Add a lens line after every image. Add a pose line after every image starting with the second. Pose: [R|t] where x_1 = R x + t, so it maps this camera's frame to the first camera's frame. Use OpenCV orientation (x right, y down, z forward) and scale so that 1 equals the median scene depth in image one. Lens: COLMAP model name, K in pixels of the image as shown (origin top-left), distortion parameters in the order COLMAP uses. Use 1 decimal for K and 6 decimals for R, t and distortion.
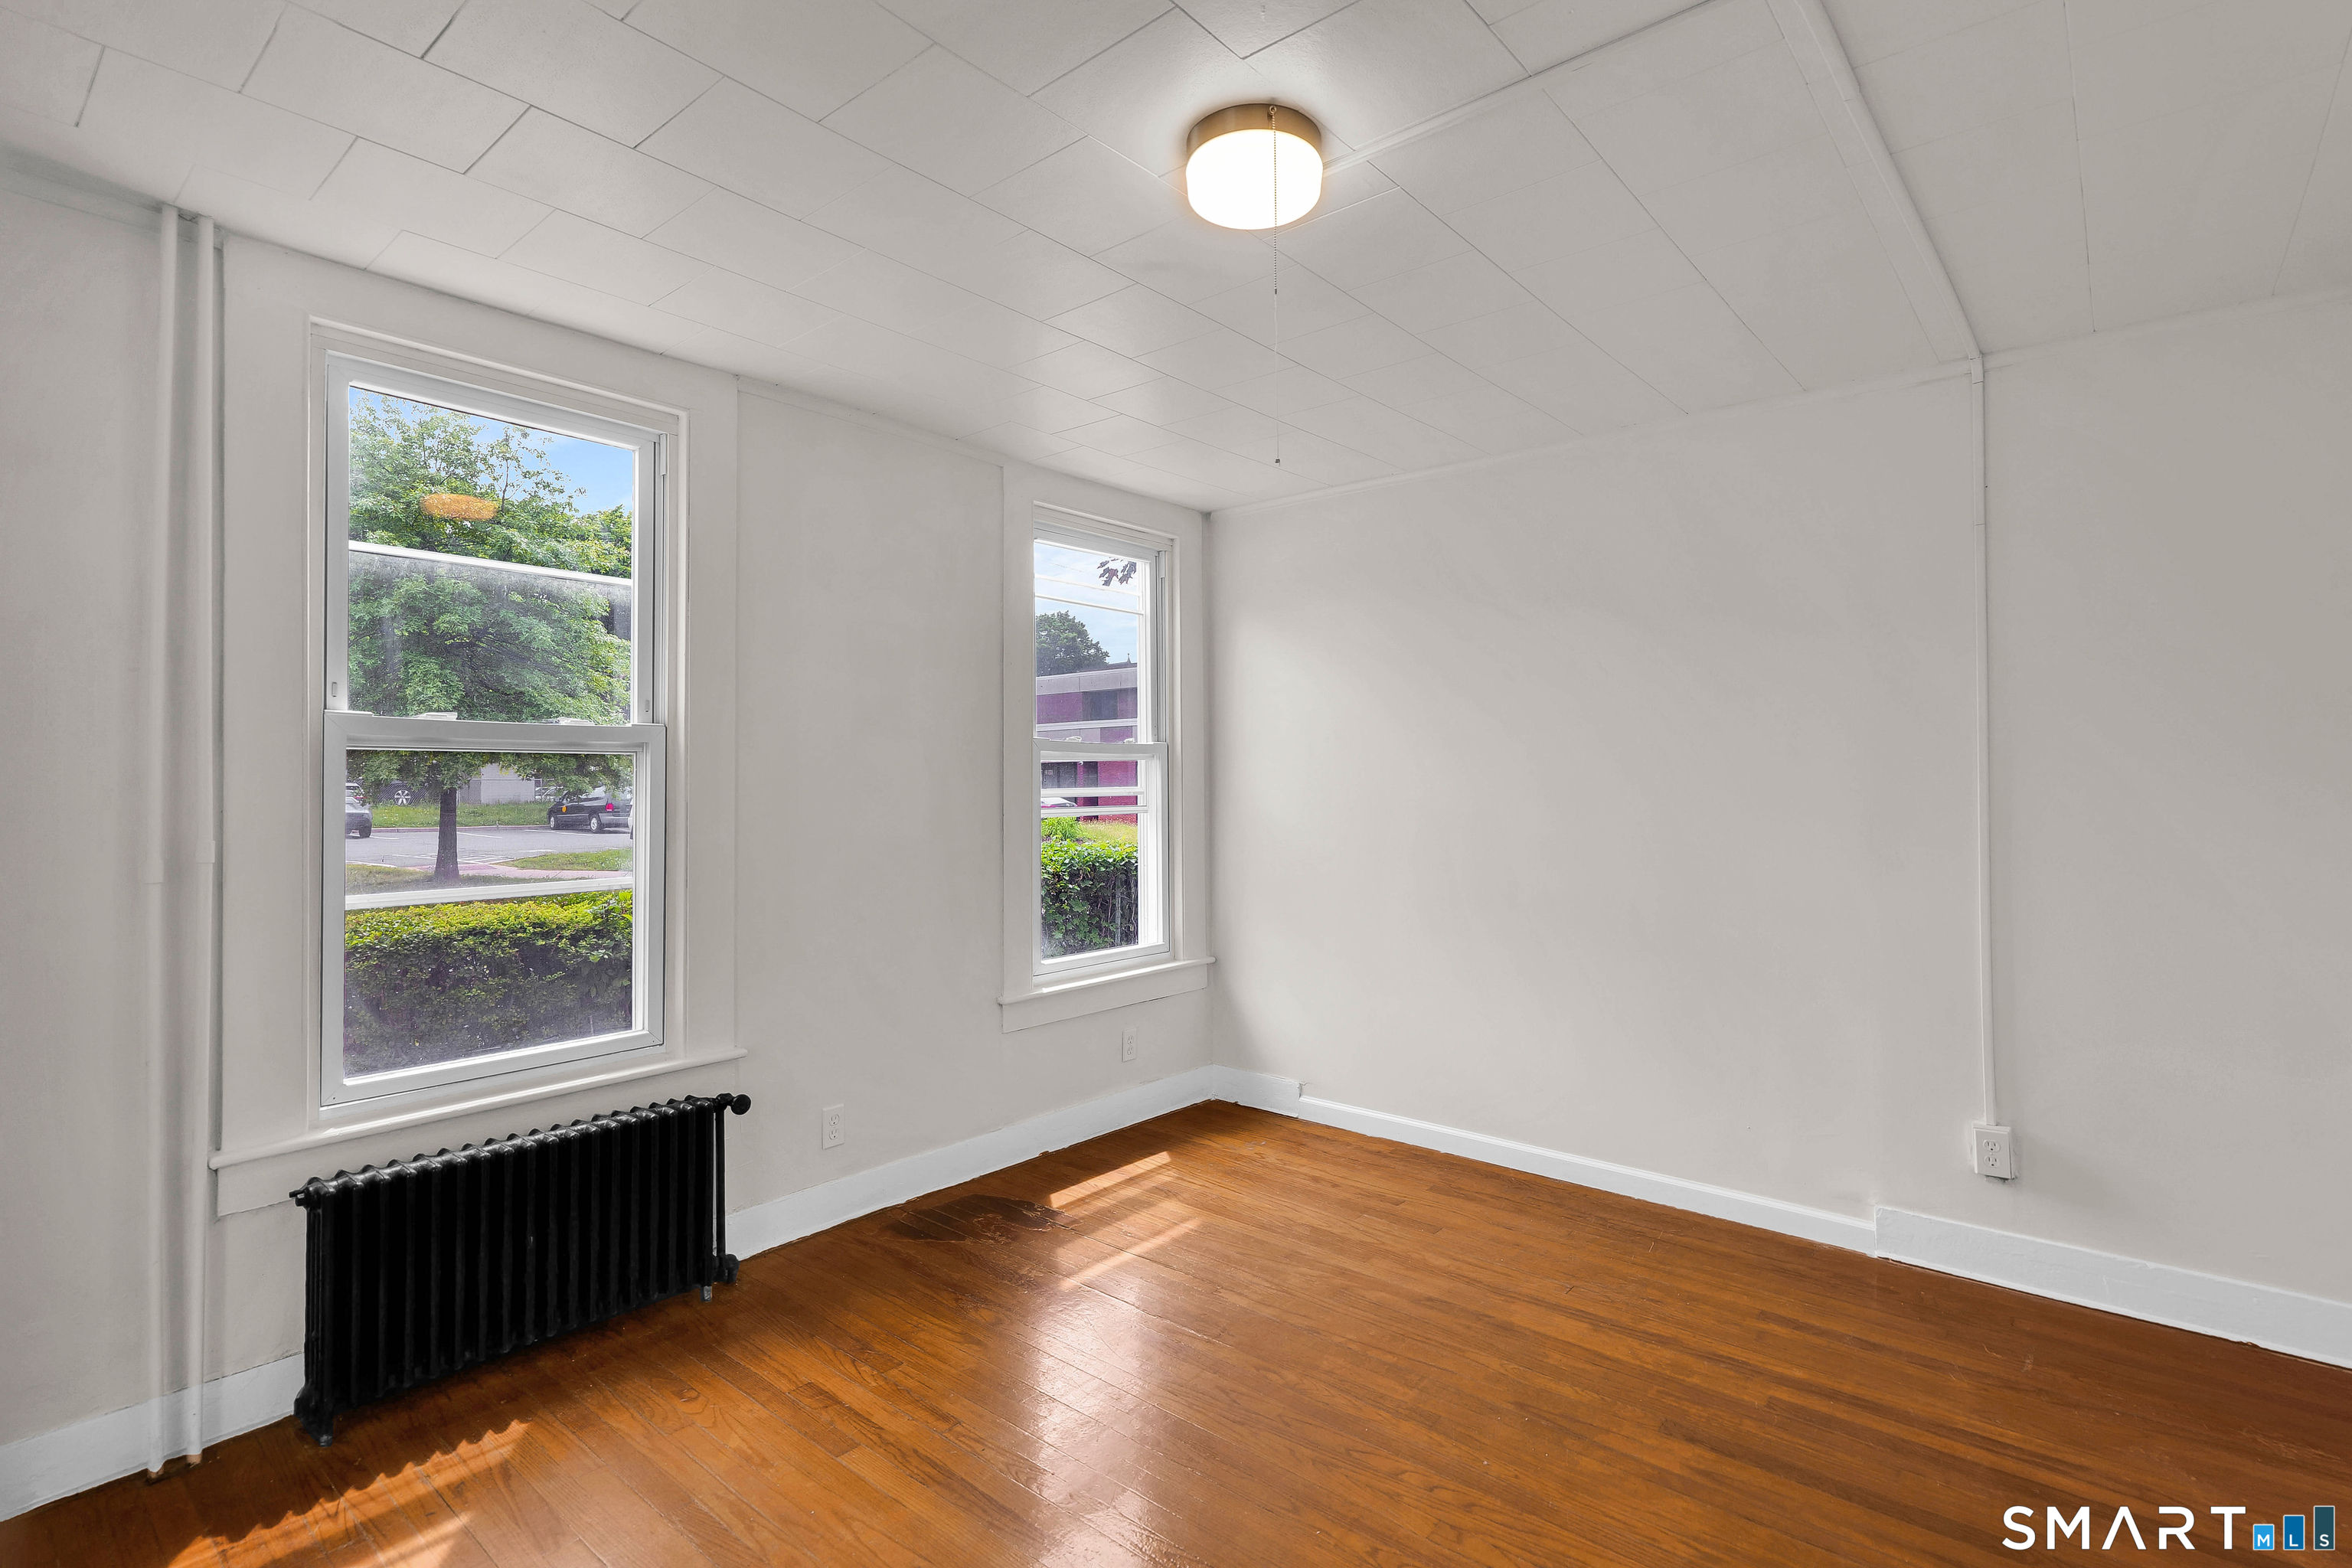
lens RADIAL K [[1114.8, 0, 1194.0], [0, 1114.8, 771.1], [0, 0, 1]] dist [0.005230, -0.002505]
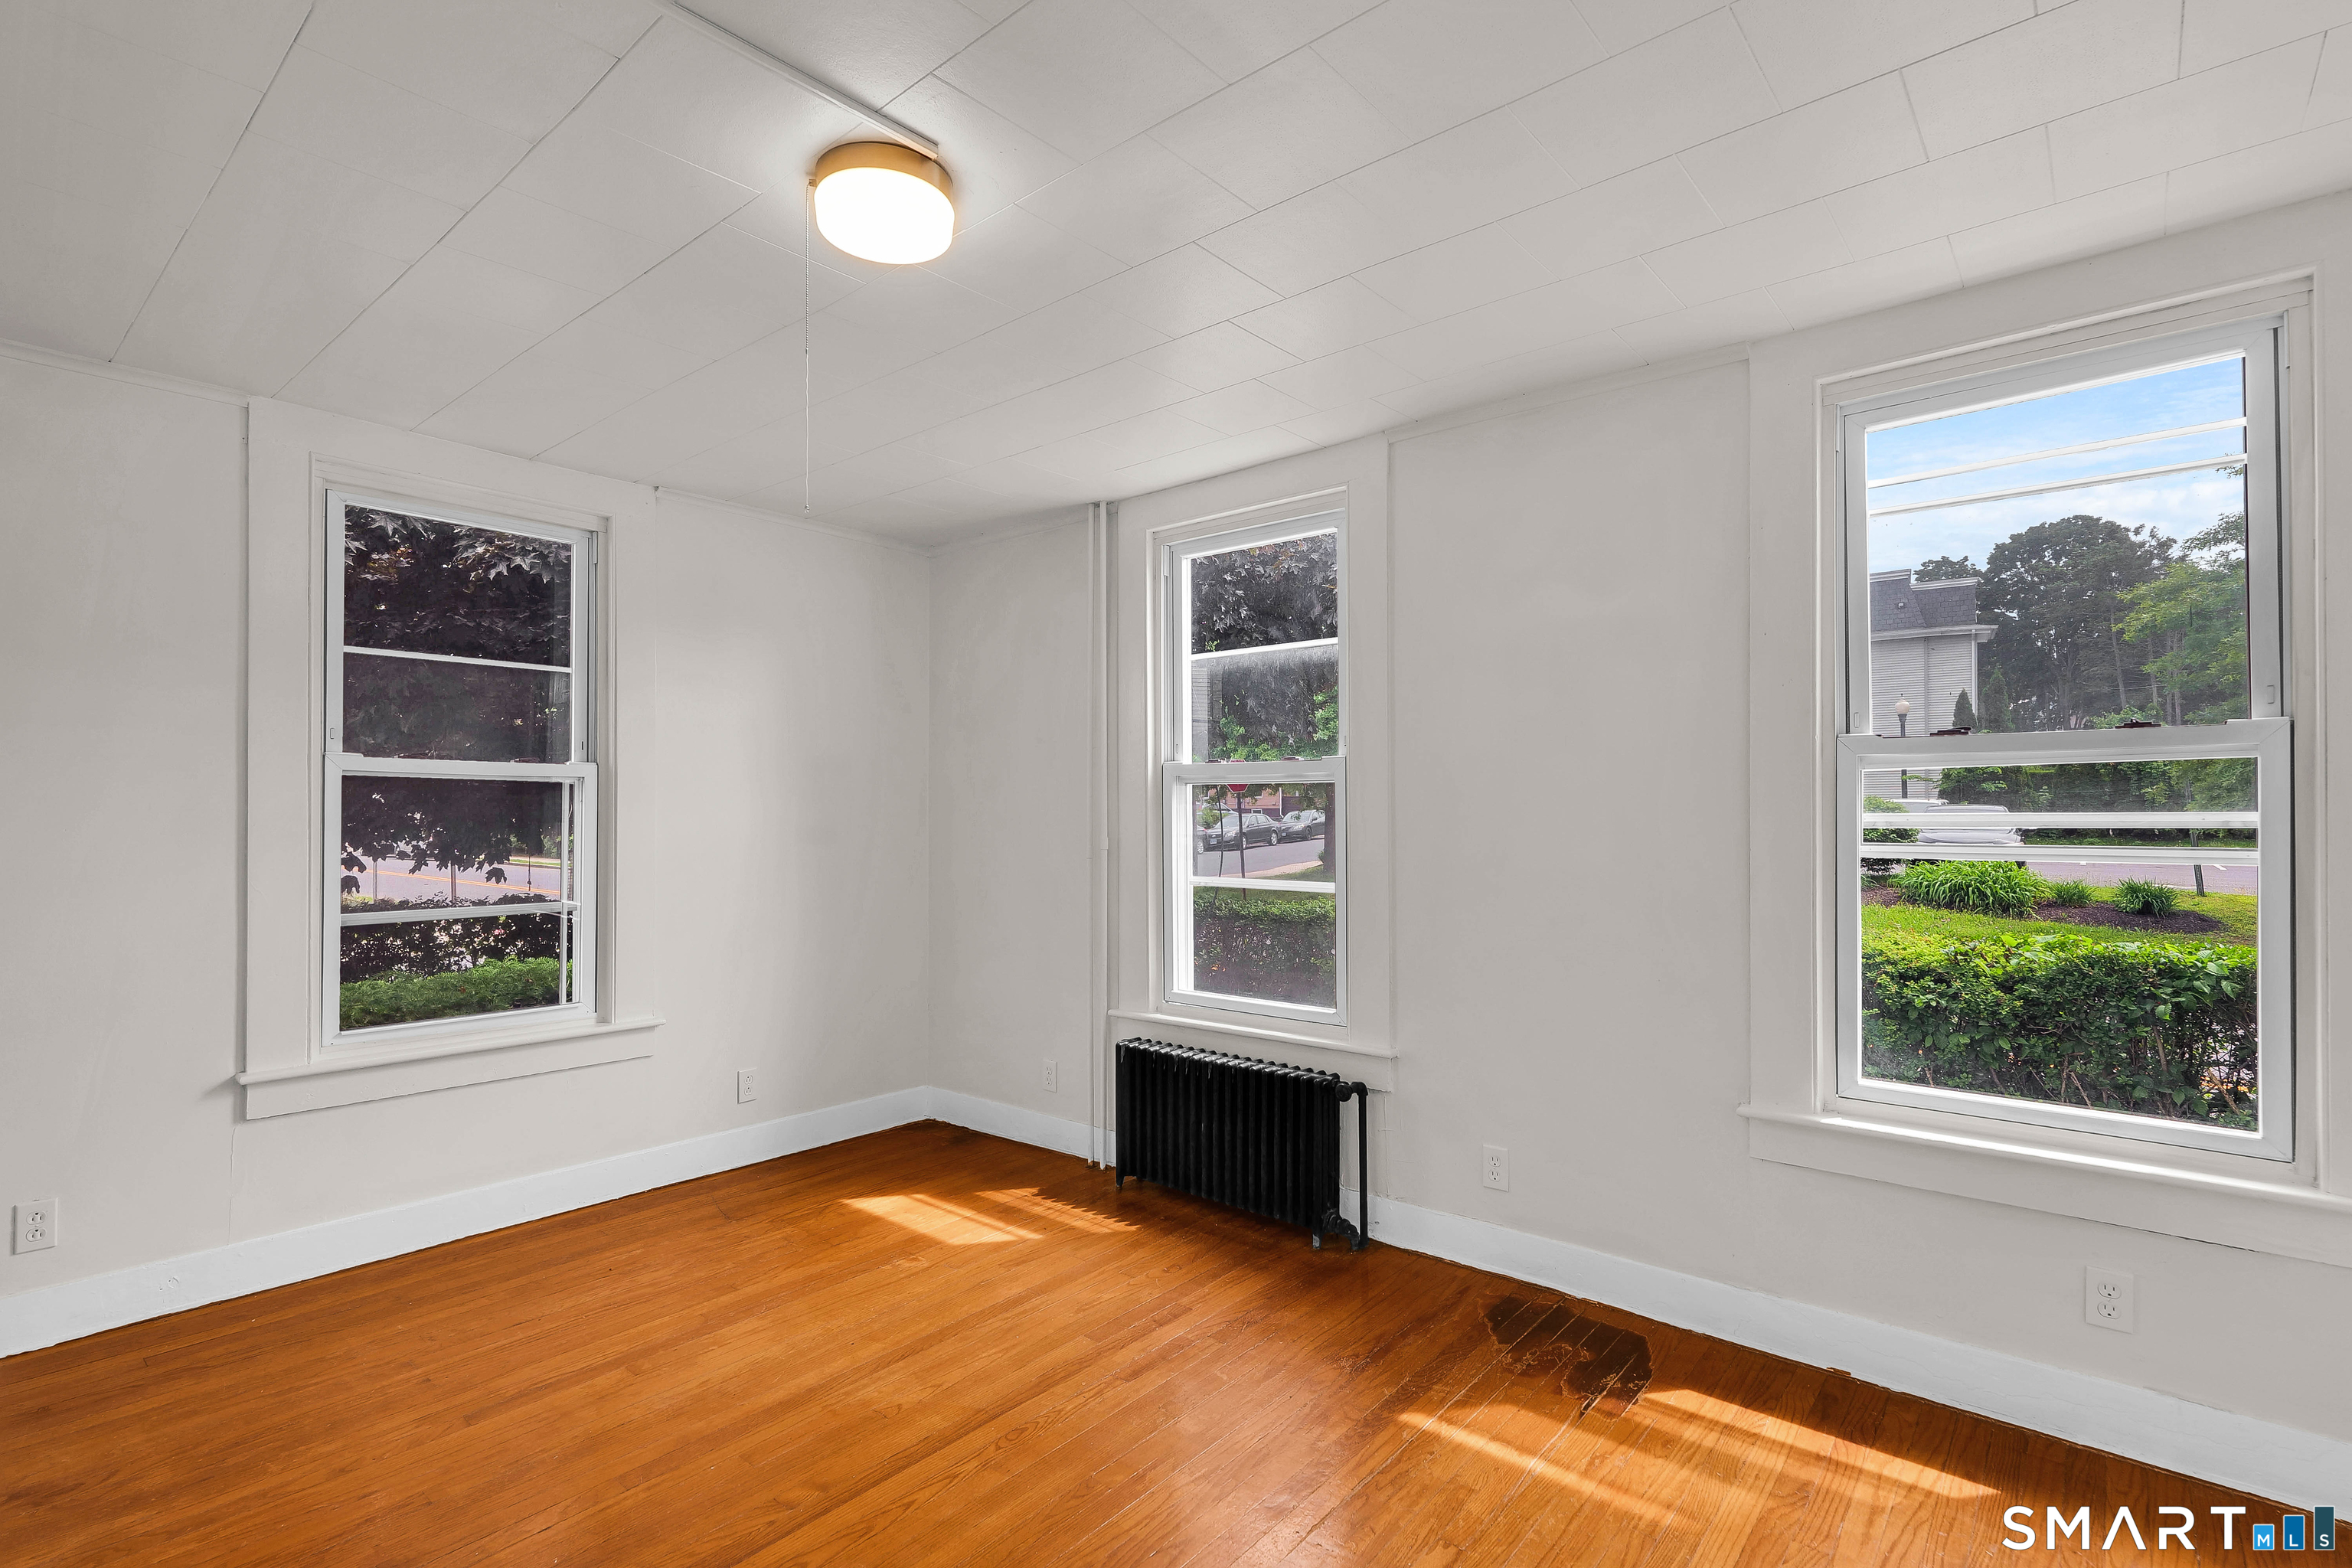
lens RADIAL K [[1114.8, 0, 1185.4], [0, 1114.8, 802.4], [0, 0, 1]] dist [0.005230, -0.002505]
pose [[-0.015272, -0.004583, -0.999873, 0.650611], [0.013156, 0.999902, -0.004784, 0.008794], [0.999797, -0.013228, -0.015211, 0.777956]]
